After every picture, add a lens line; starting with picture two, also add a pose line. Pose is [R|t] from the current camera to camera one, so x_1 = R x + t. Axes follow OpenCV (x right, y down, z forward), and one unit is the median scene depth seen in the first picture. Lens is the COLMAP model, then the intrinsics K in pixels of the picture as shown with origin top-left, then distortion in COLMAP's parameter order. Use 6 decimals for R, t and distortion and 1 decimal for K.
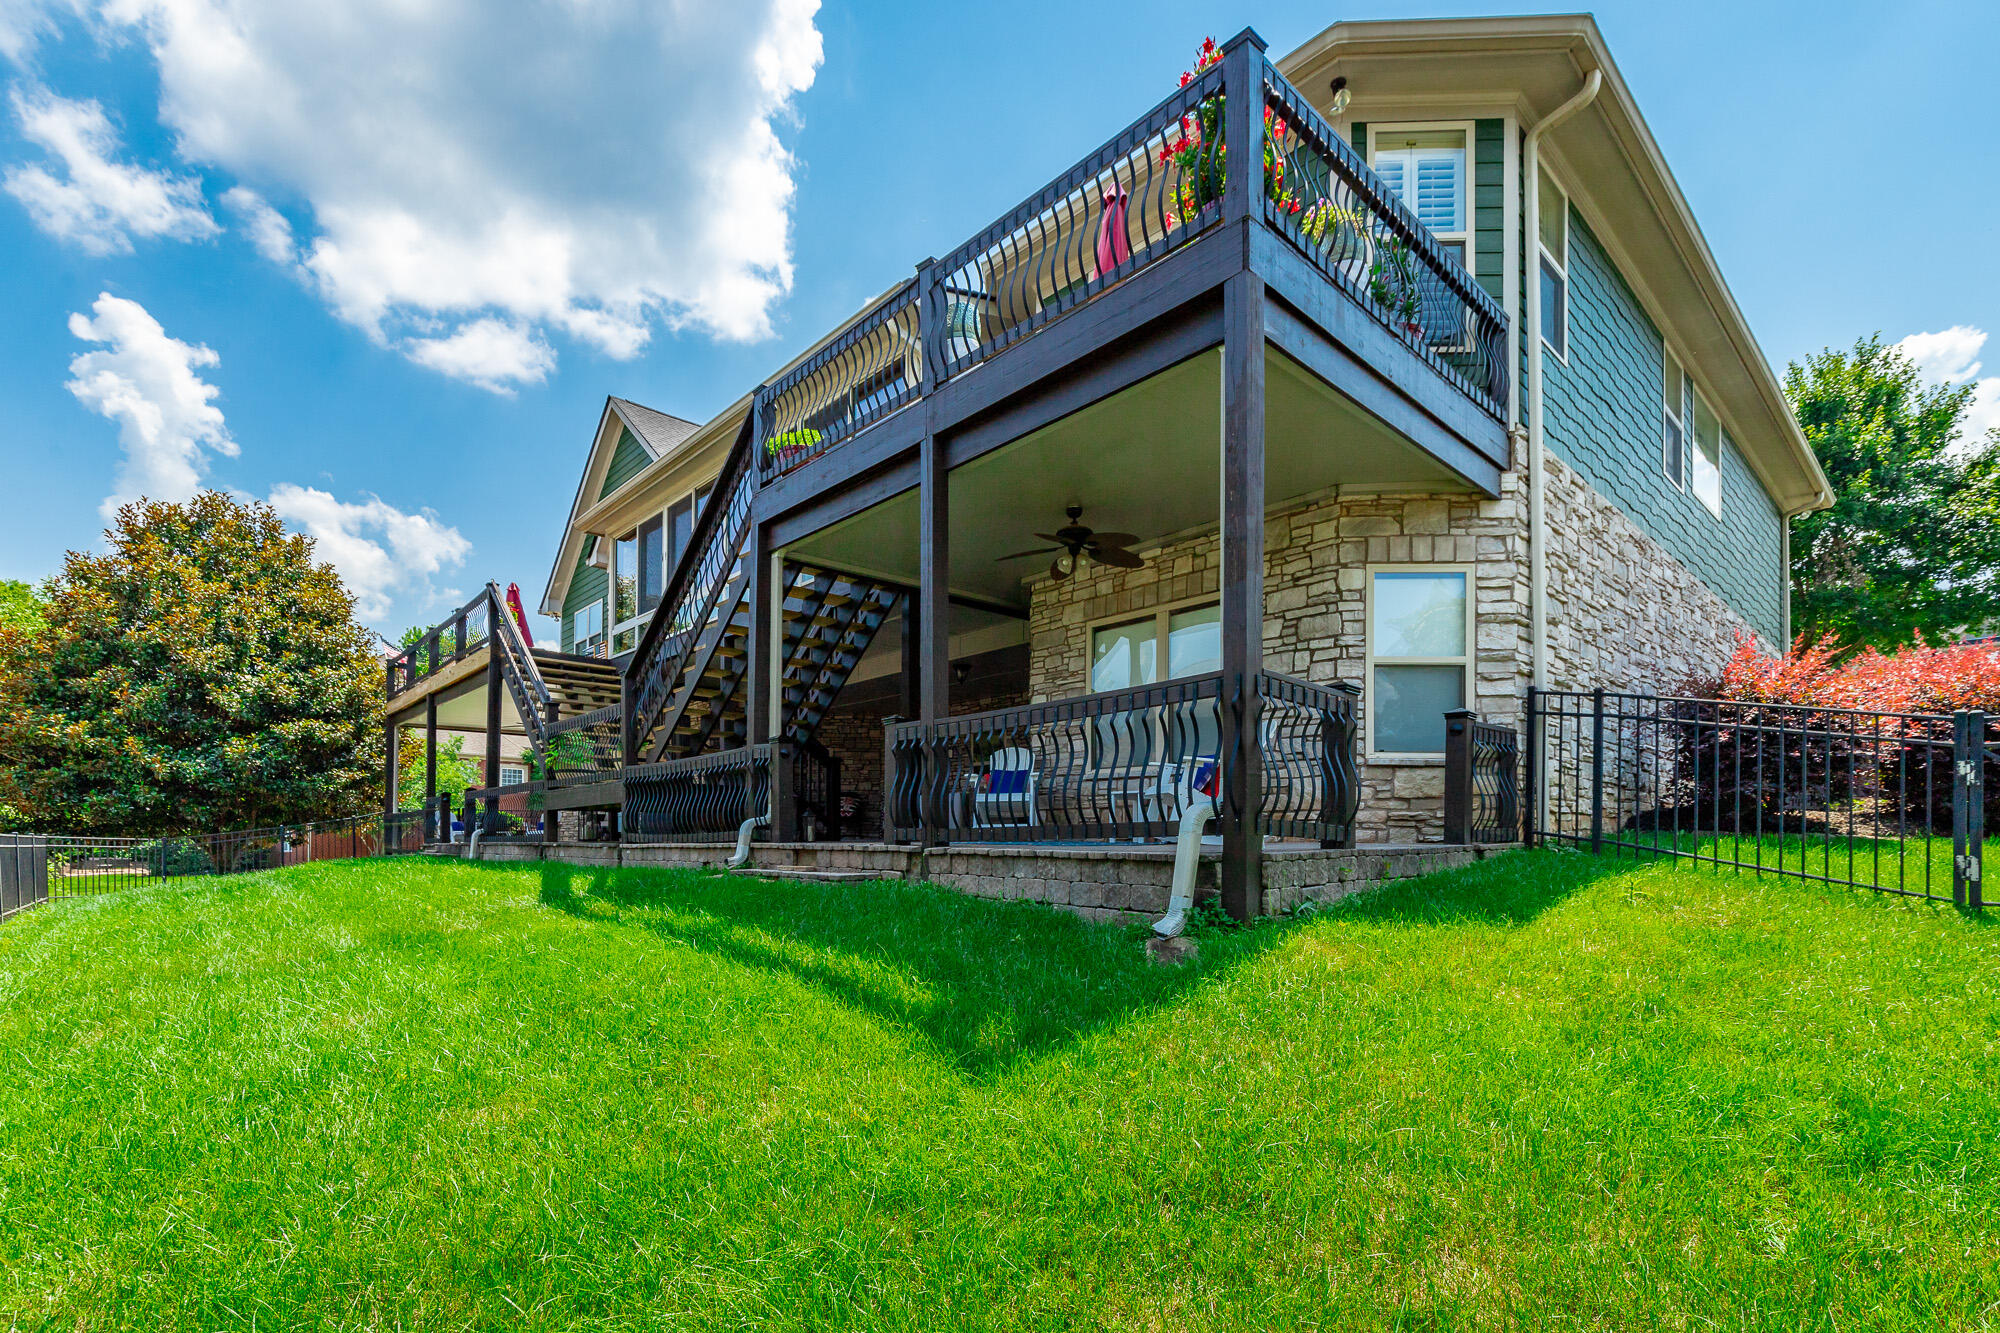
lens RADIAL K [[894.7, 0, 1003.8], [0, 894.7, 754.1], [0, 0, 1]] dist [-0.000275, -0.000038]
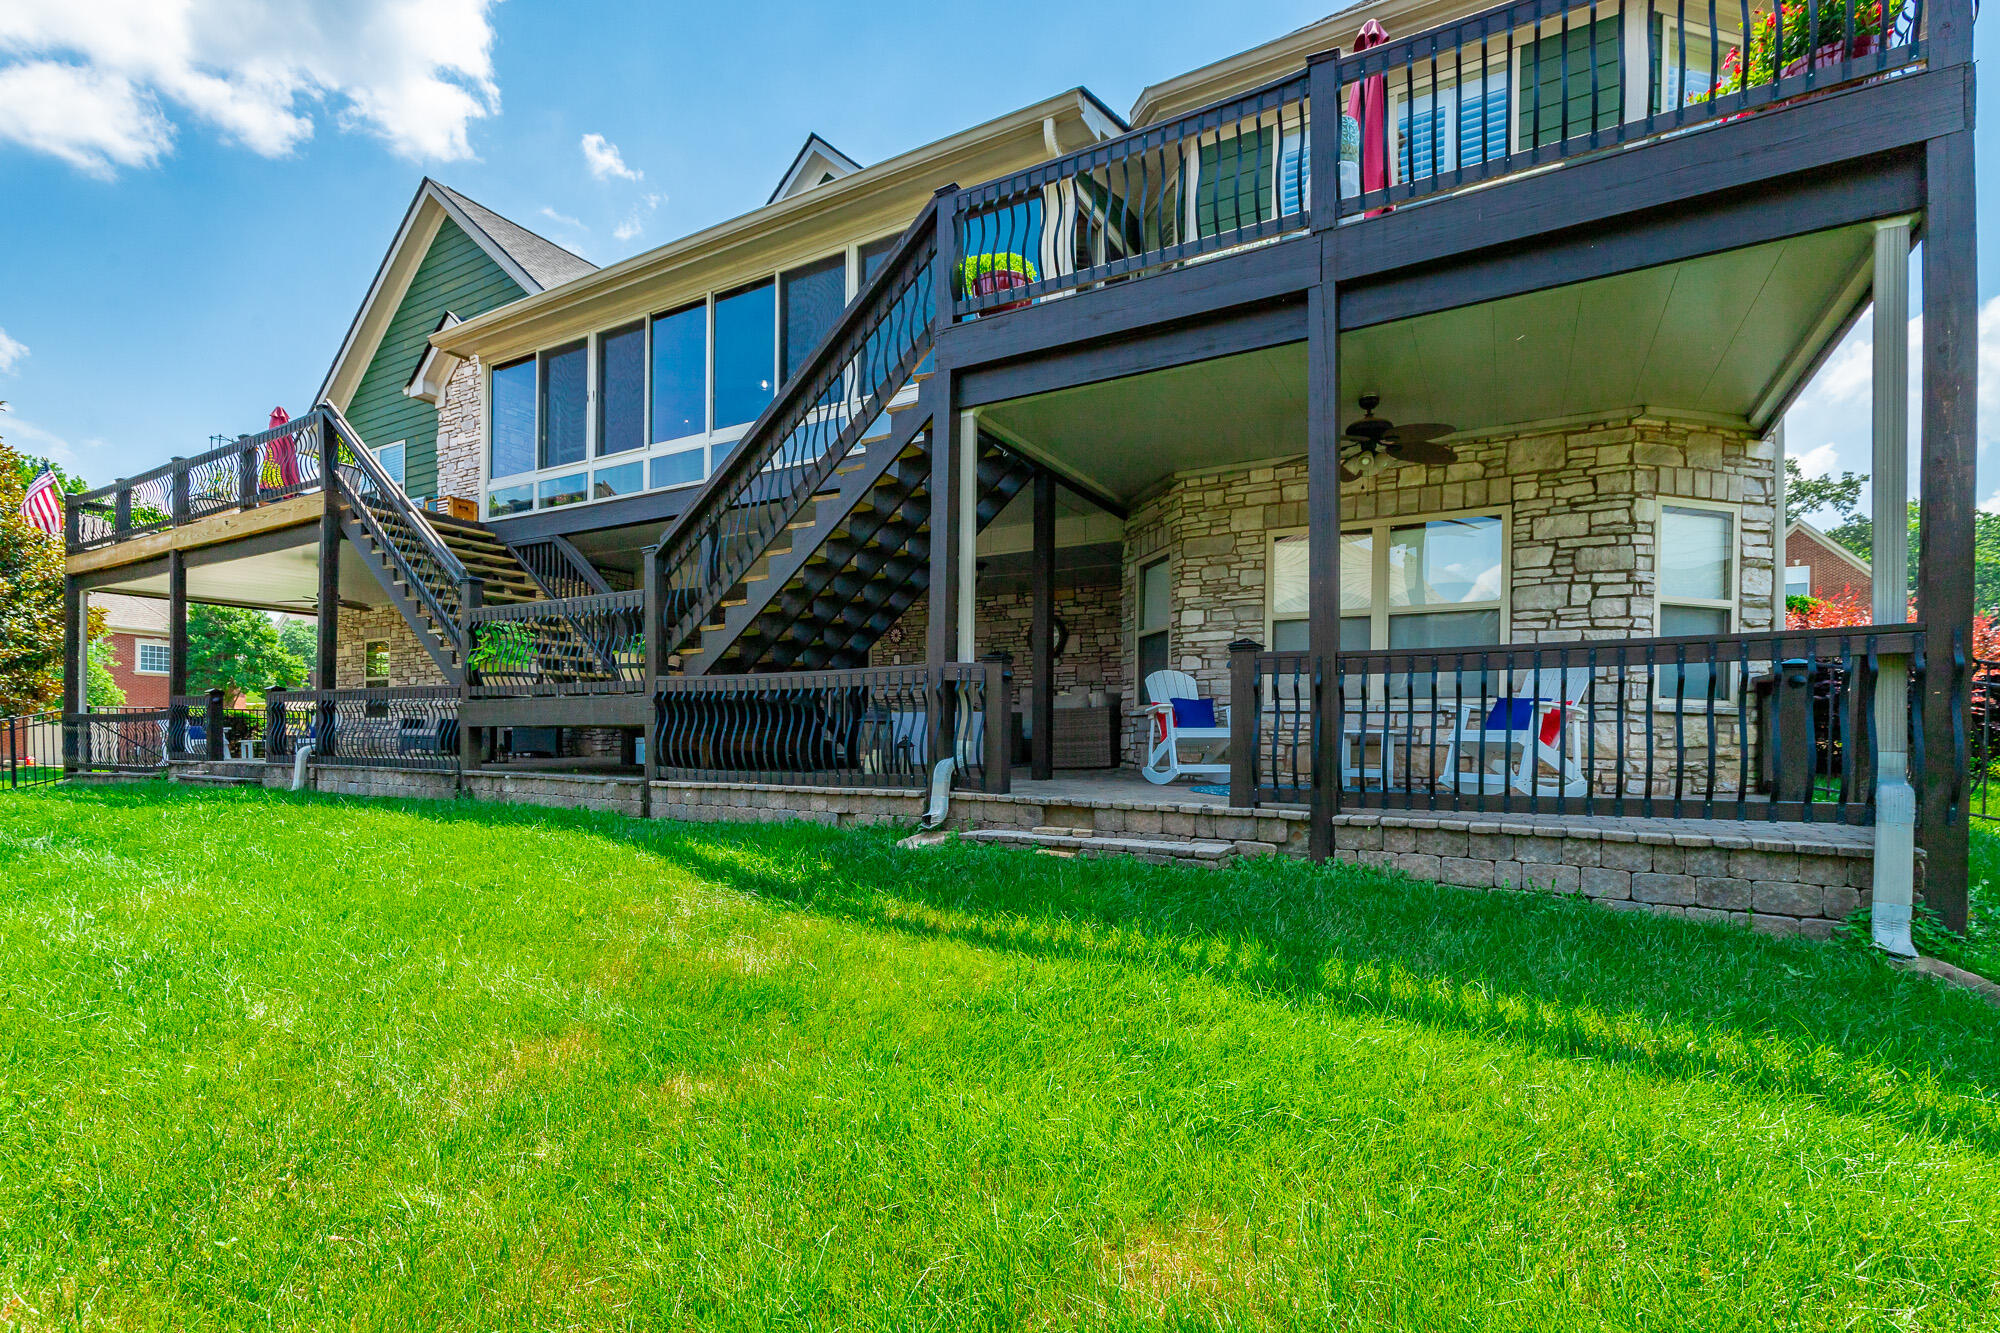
lens RADIAL K [[895.9, 0, 1005.9], [0, 895.9, 674.8], [0, 0, 1]] dist [0.002652, 0.000158]
pose [[0.957809, 0.030319, 0.285803, -0.496699], [-0.038009, 0.999048, 0.021397, -0.019894], [-0.284882, -0.031357, 0.958050, 0.289484]]
